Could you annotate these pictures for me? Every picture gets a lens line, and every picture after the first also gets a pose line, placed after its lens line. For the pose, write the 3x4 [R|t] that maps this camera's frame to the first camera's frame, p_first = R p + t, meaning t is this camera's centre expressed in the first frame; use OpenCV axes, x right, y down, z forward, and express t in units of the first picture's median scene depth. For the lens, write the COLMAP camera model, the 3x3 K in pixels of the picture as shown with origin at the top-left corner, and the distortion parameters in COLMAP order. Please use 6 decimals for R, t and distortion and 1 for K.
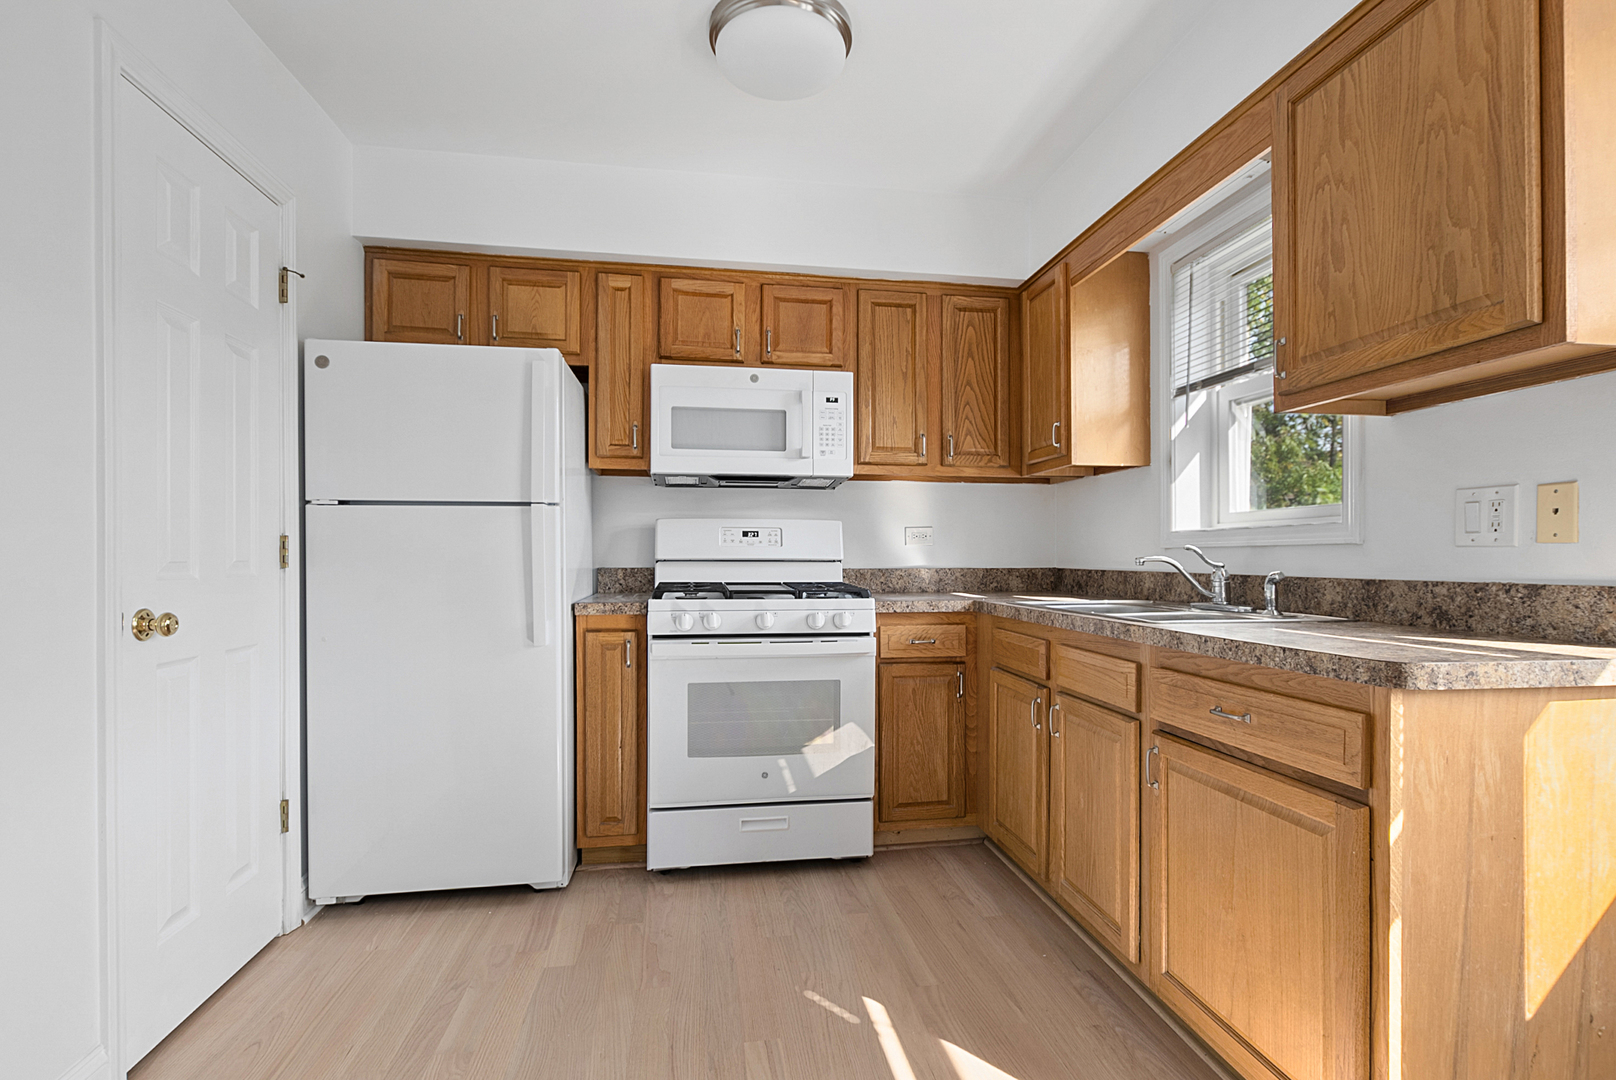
lens RADIAL K [[773.4, 0, 807.9], [0, 773.4, 551.9], [0, 0, 1]] dist [-0.000292, -0.000136]
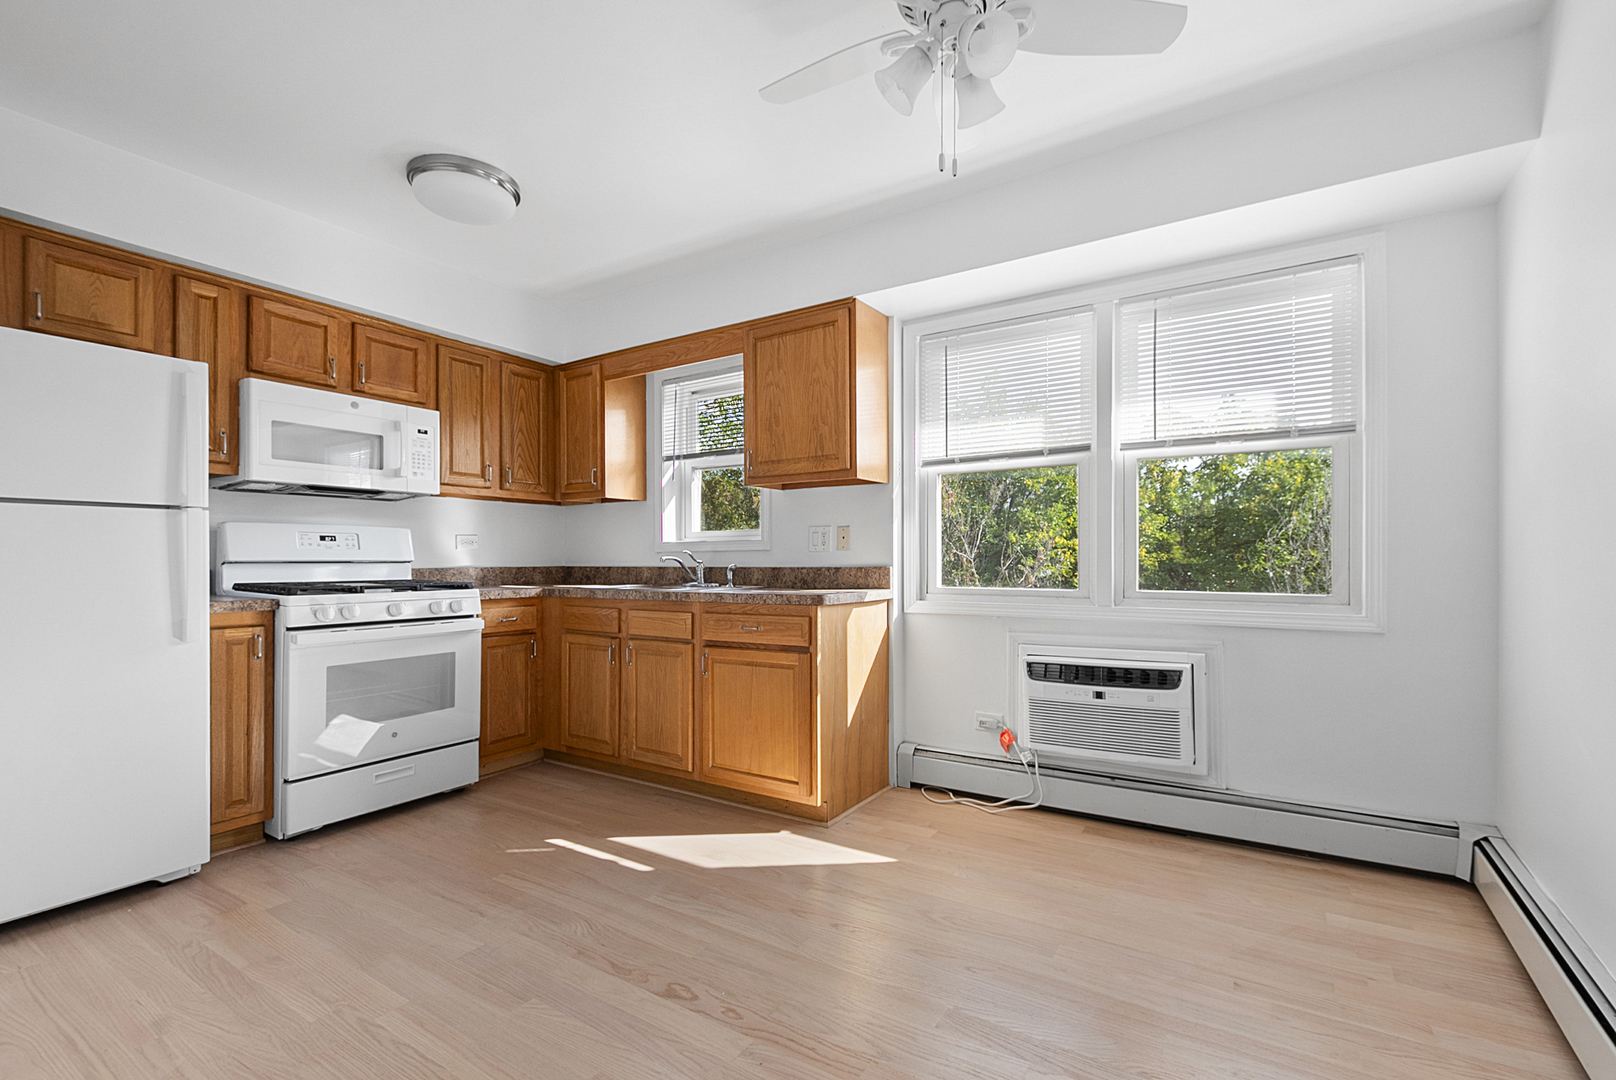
lens RADIAL K [[715.6, 0, 825.2], [0, 715.6, 554.8], [0, 0, 1]] dist [0.000769, -0.000322]
pose [[0.653024, 0.000968, 0.757336, -0.454019], [0.000643, 0.999998, -0.001832, 0.003575], [-0.757337, 0.001683, 0.653022, -0.257870]]
